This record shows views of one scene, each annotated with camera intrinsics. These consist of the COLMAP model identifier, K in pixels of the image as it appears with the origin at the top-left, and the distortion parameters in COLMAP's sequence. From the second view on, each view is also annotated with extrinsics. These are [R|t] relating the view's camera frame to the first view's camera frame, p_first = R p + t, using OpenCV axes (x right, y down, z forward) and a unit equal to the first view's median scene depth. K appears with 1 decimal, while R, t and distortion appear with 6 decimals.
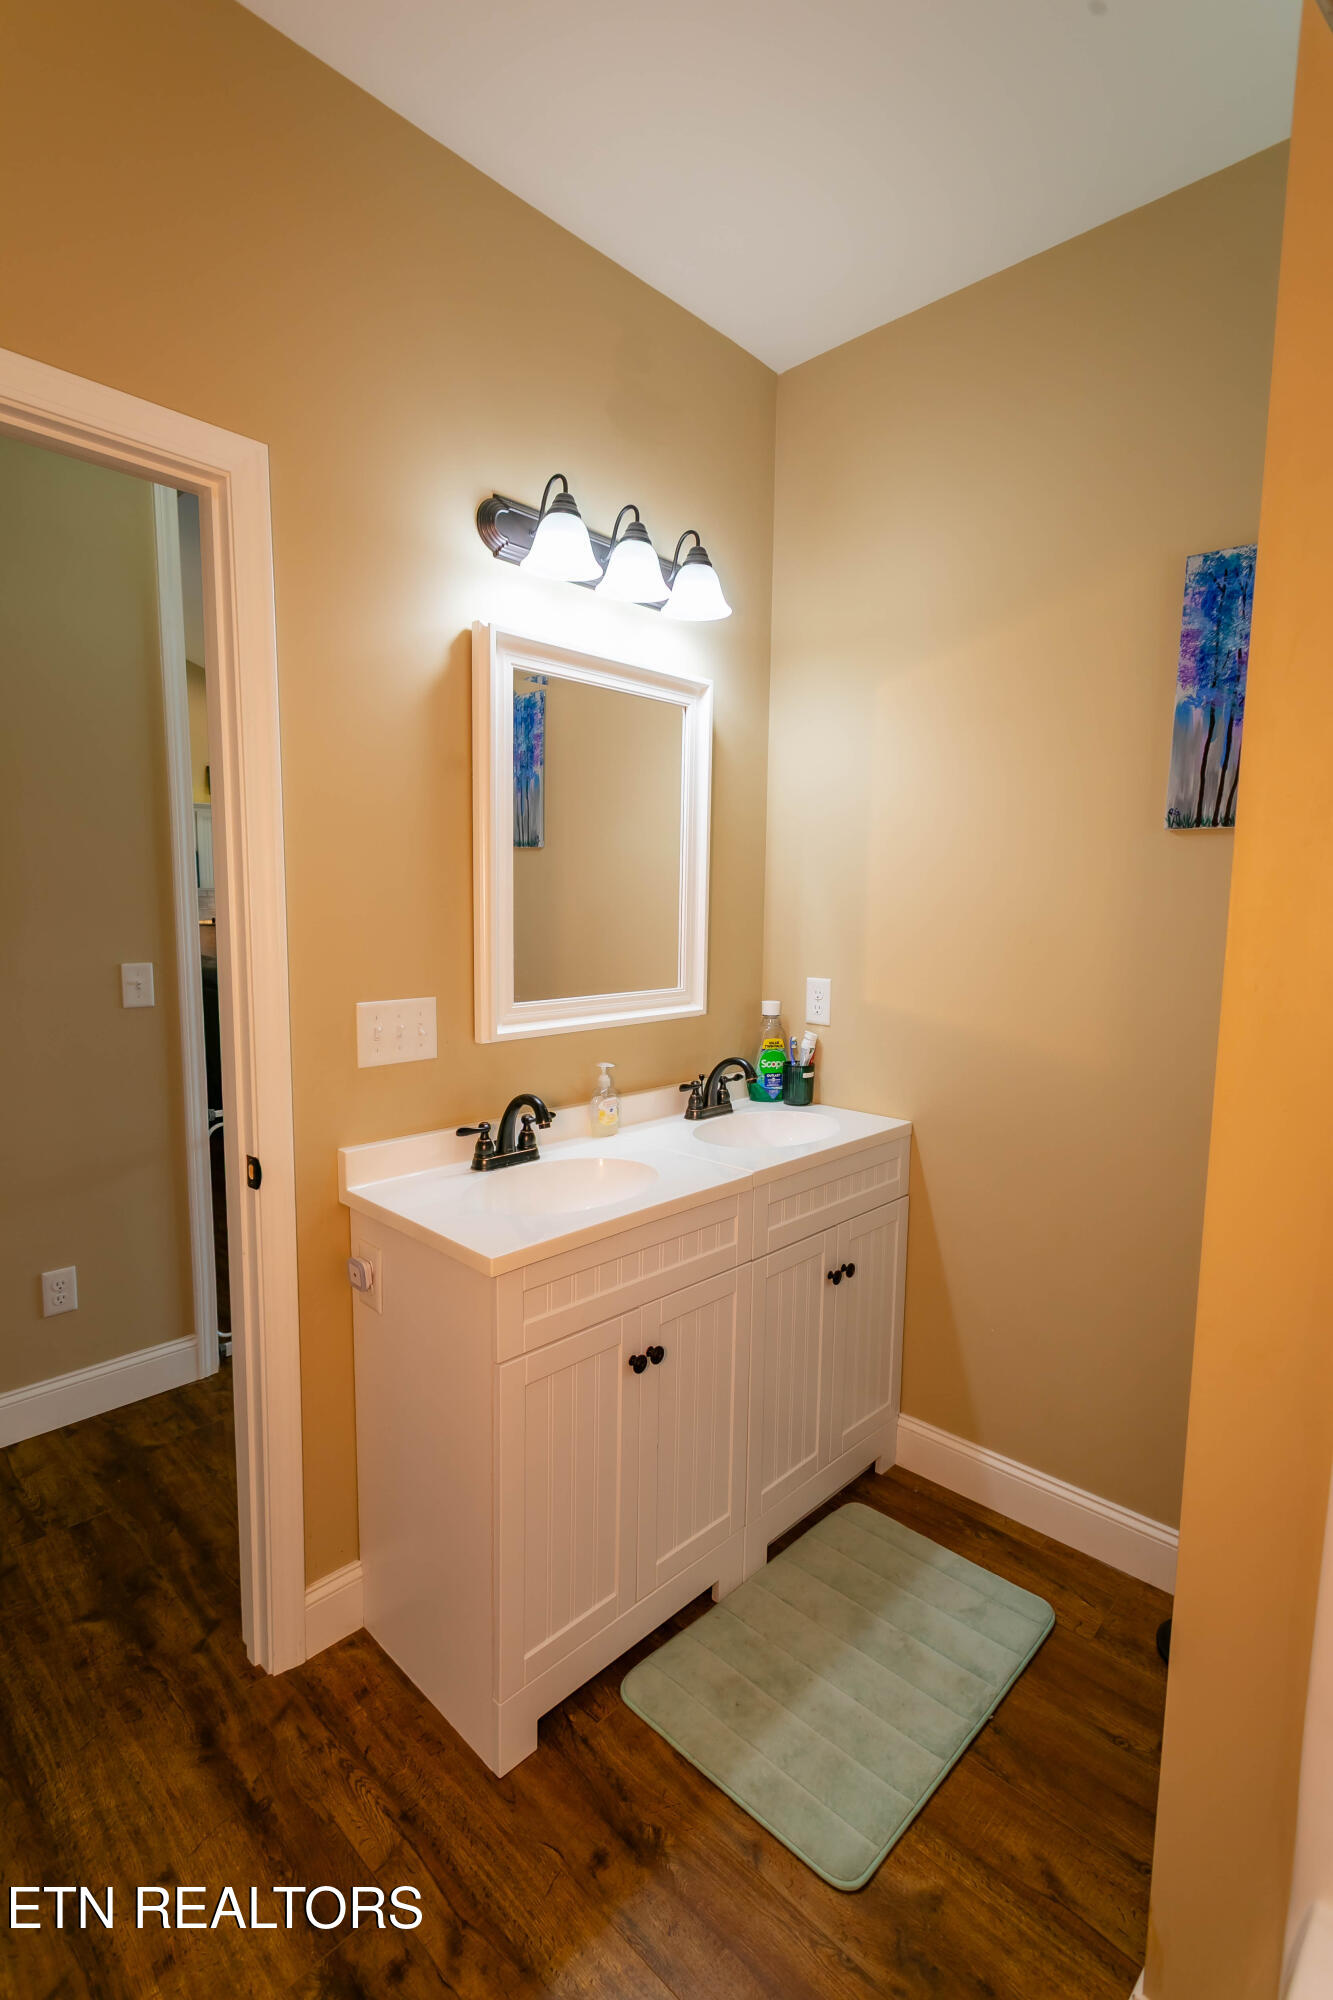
lens RADIAL K [[942.0, 0, 667.6], [0, 942.0, 1002.5], [0, 0, 1]] dist [0.001549, 0.000560]
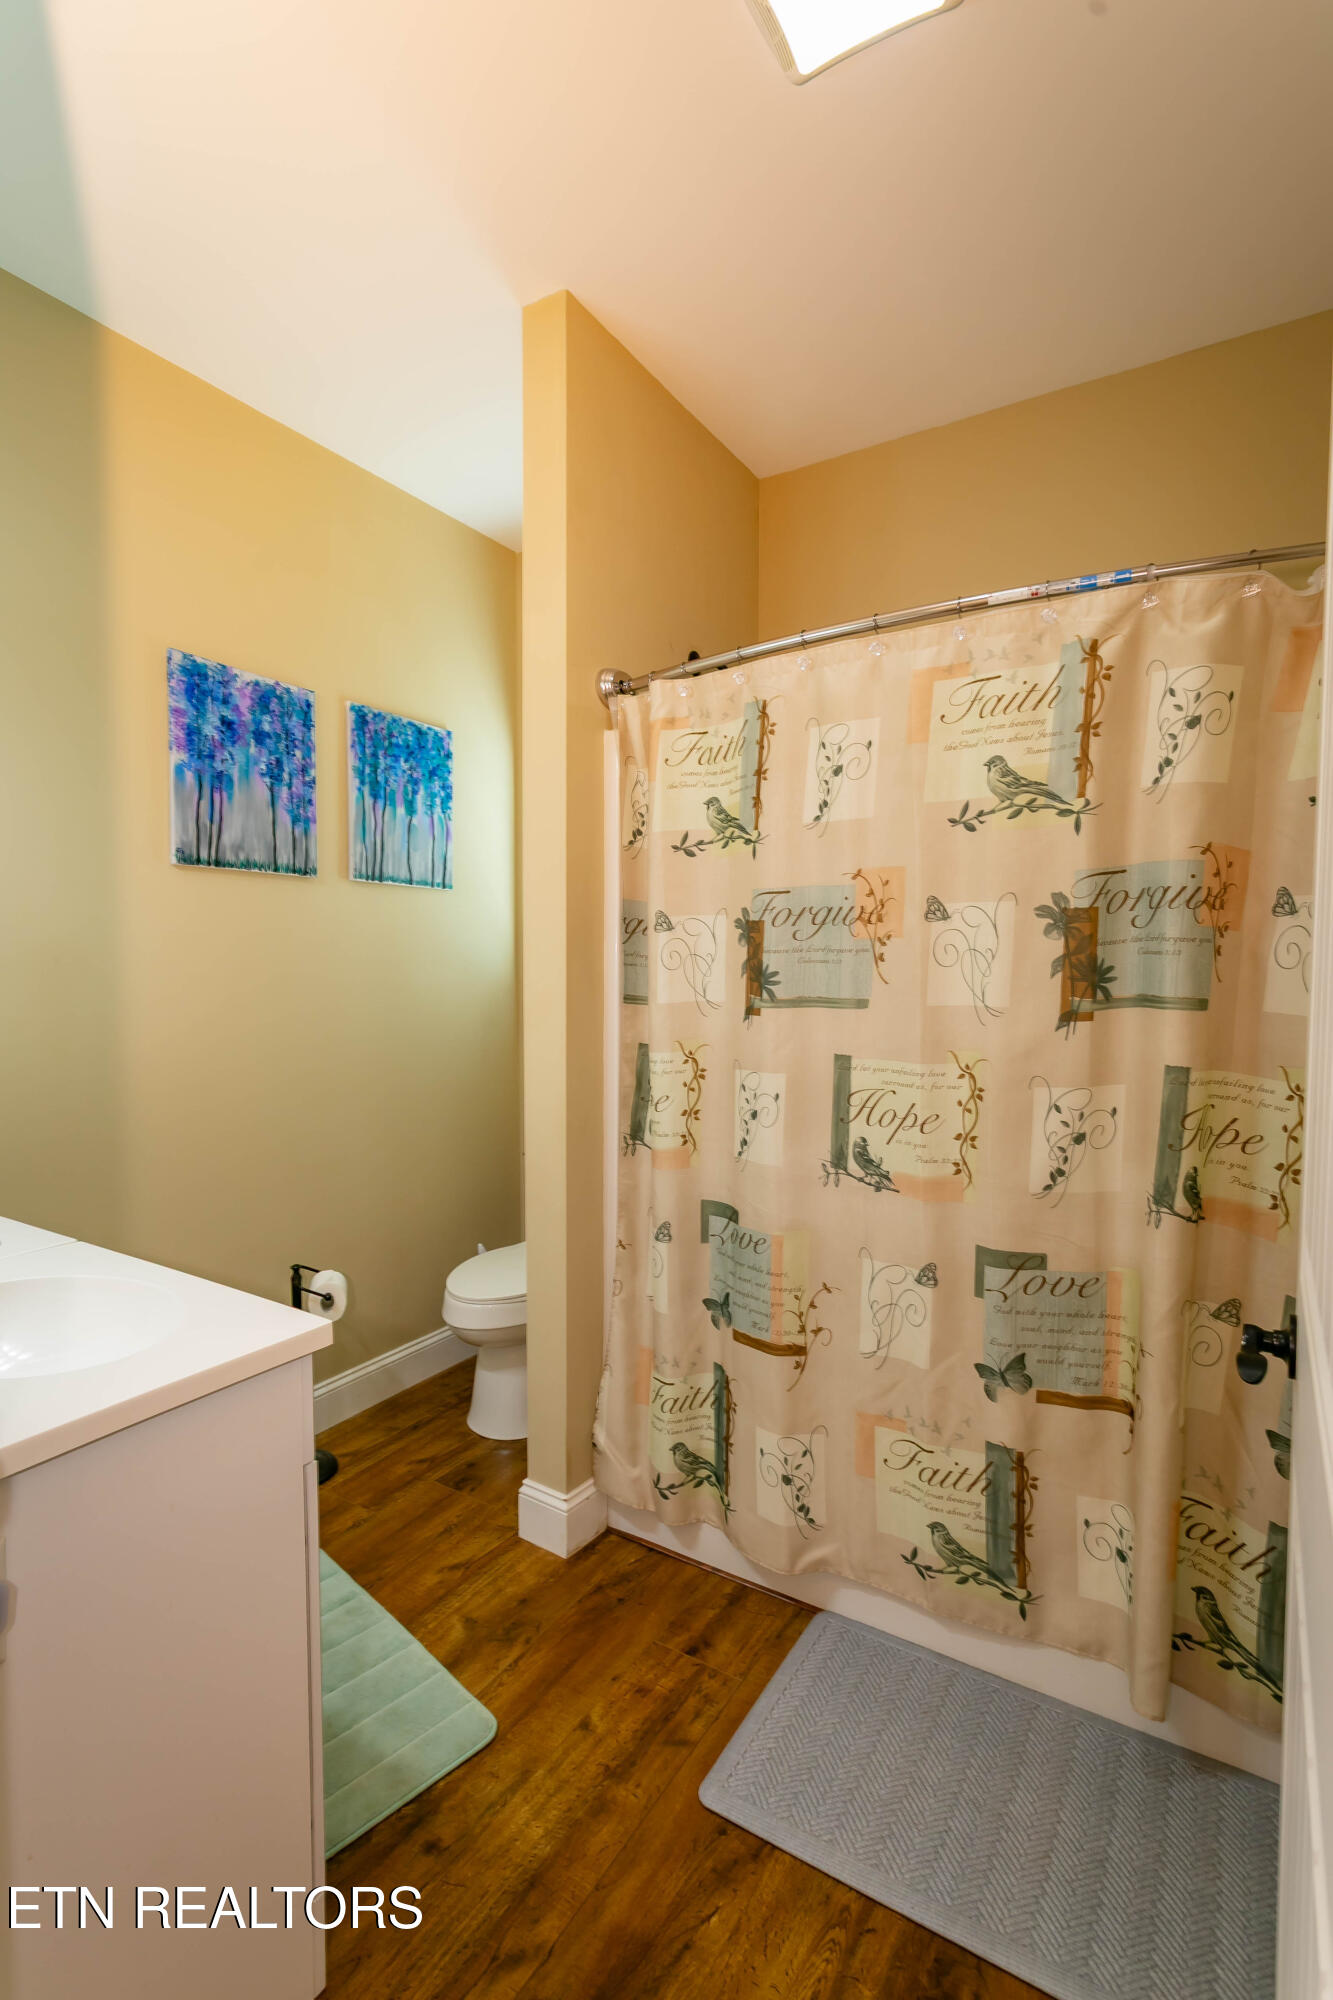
lens RADIAL K [[942.0, 0, 667.6], [0, 942.0, 1002.5], [0, 0, 1]] dist [0.001549, 0.000560]
pose [[-0.198284, -0.059871, 0.978314, -0.836663], [0.108148, 0.990702, 0.082548, -0.038990], [-0.974160, 0.122171, -0.189966, 0.657112]]
